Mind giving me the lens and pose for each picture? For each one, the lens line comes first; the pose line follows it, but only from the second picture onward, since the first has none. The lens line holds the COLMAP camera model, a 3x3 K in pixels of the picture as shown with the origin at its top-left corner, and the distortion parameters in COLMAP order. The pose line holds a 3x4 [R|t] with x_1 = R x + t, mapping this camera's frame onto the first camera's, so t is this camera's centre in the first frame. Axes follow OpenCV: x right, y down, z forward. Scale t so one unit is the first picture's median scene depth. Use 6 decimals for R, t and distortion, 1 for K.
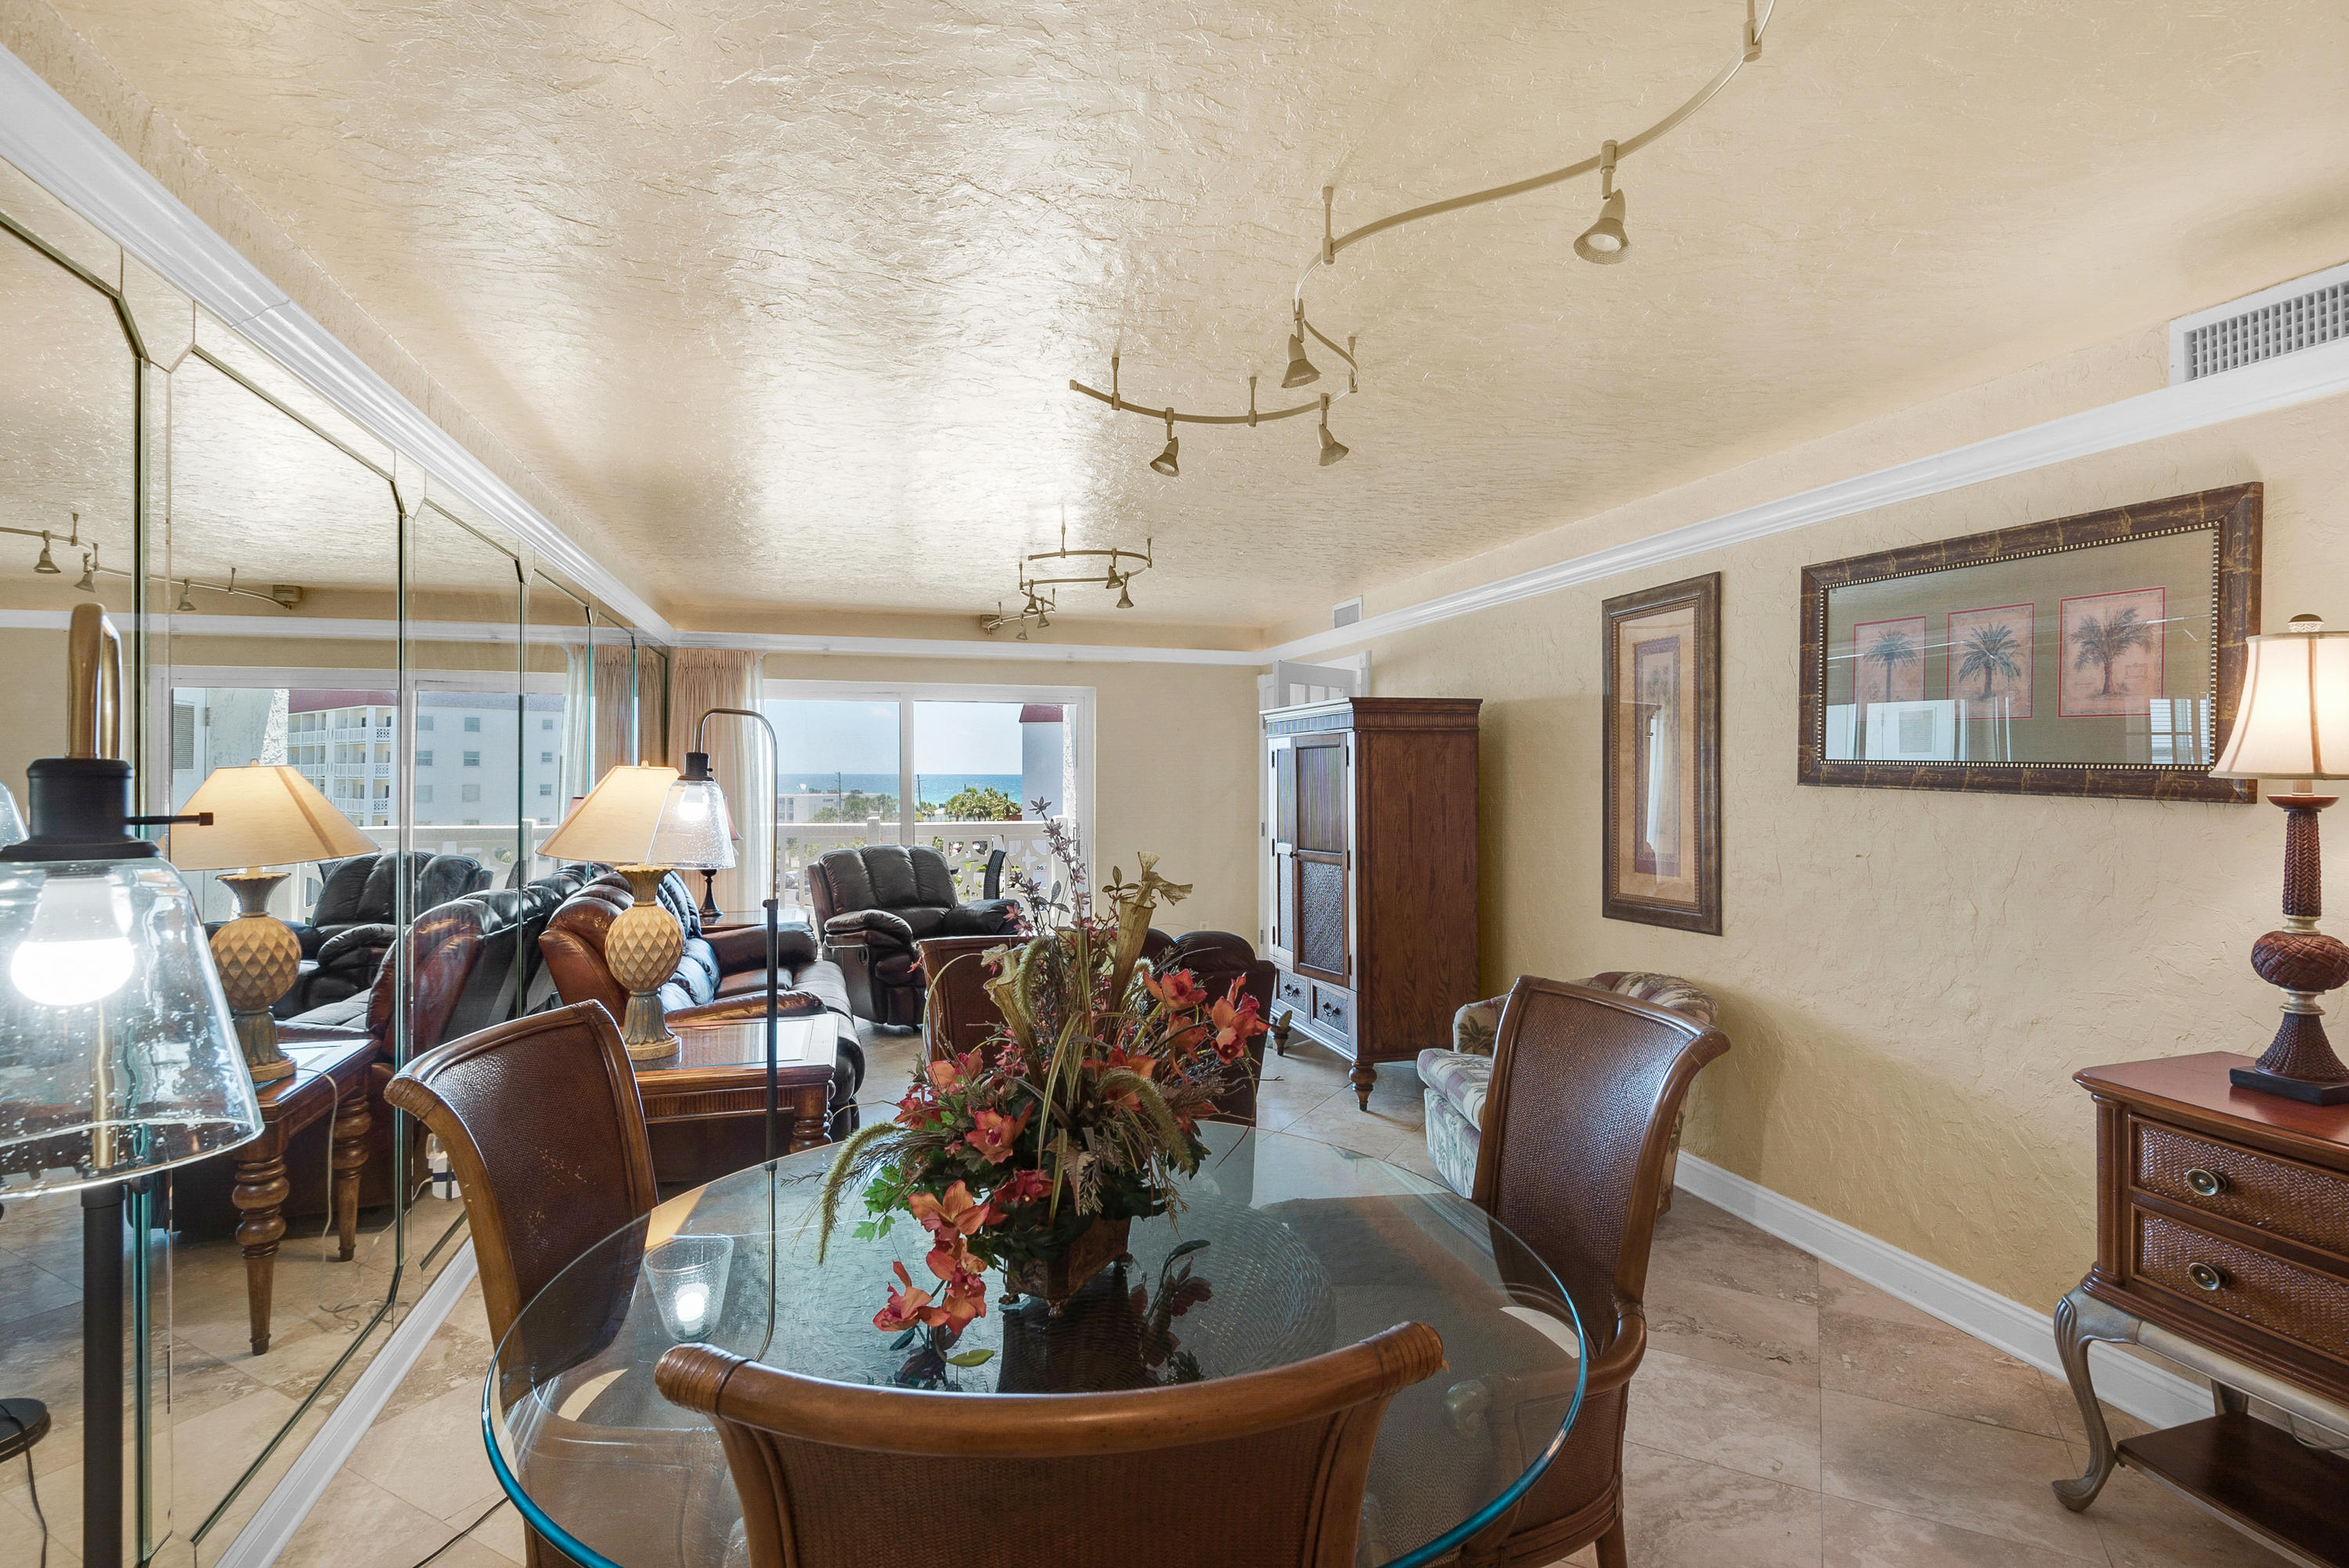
lens RADIAL K [[1151.7, 0, 1174.0], [0, 1151.7, 774.7], [0, 0, 1]] dist [0.010282, -0.012547]
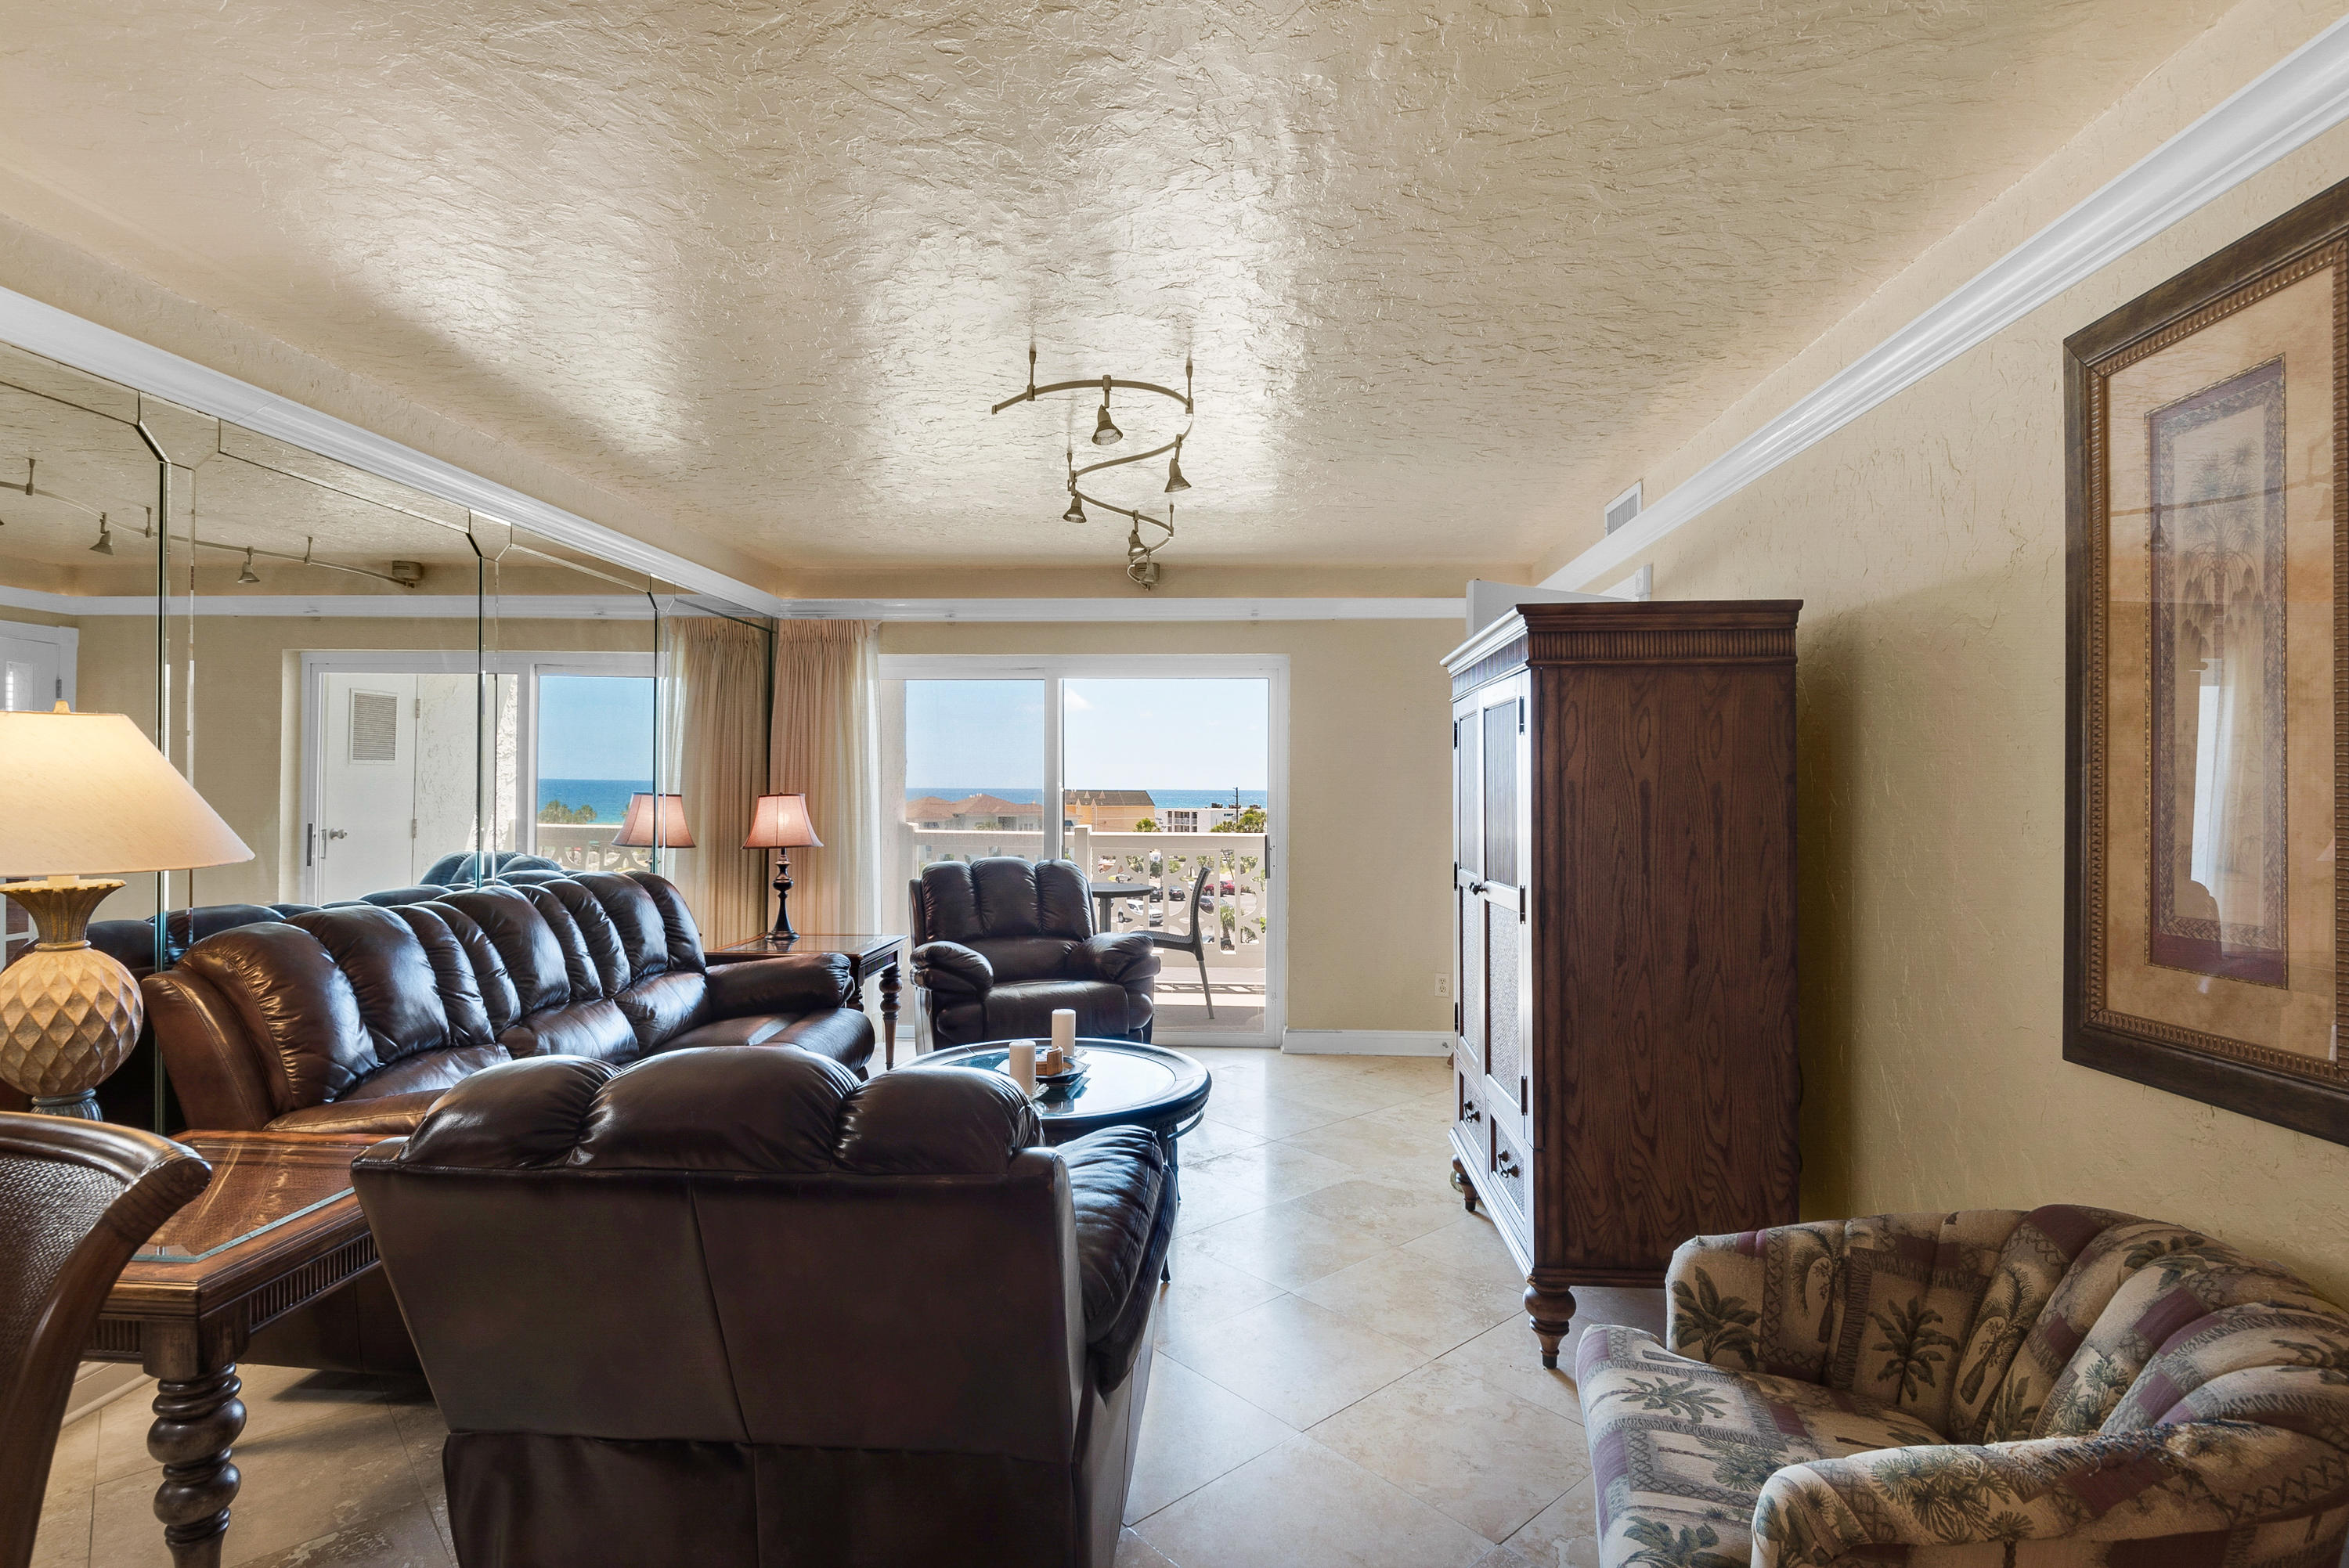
lens RADIAL K [[1151.7, 0, 1187.5], [0, 1151.7, 785.6], [0, 0, 1]] dist [0.010282, -0.012547]
pose [[0.945471, 0.002466, -0.325698, 0.180248], [-0.004174, 0.999981, -0.004546, 0.020913], [0.325680, 0.005657, 0.945463, 0.431428]]
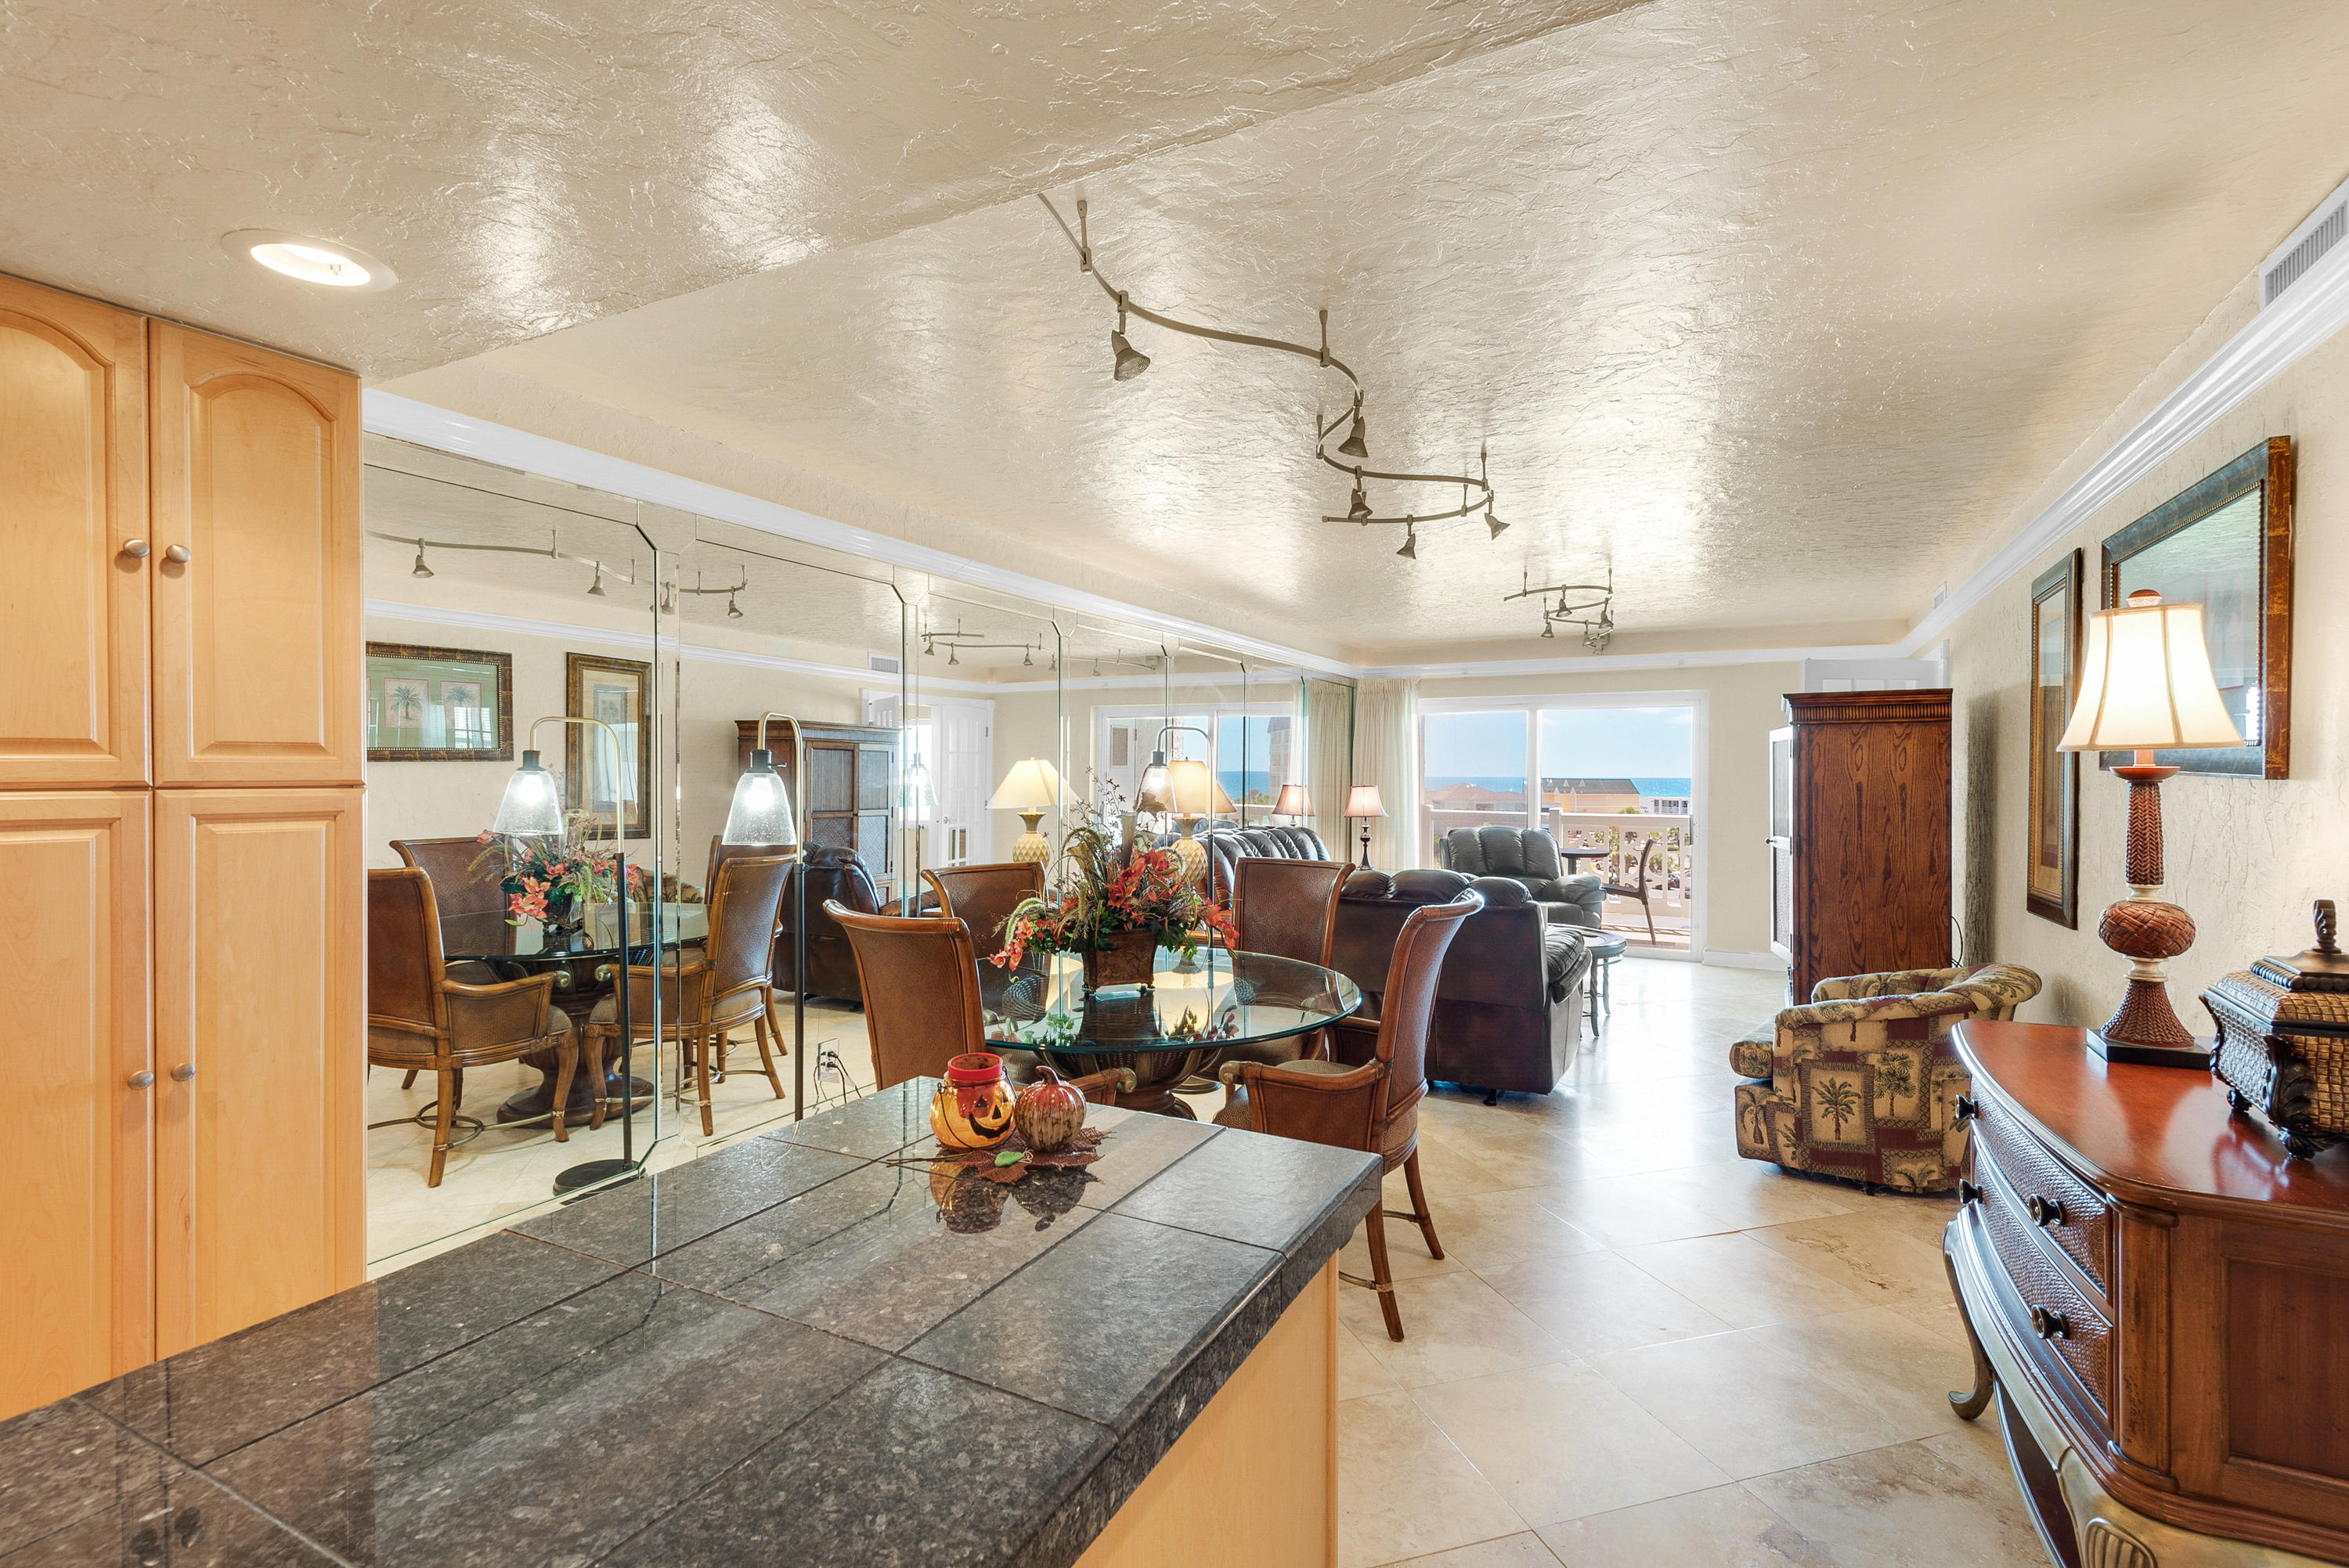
lens RADIAL K [[1066.2, 0, 1158.6], [0, 1066.2, 785.8], [0, 0, 1]] dist [0.022238, -0.007289]
pose [[0.709007, 0.008006, -0.705156, 0.442820], [-0.003577, 0.999964, 0.007757, 0.013100], [0.705193, -0.002978, 0.709009, -0.126672]]
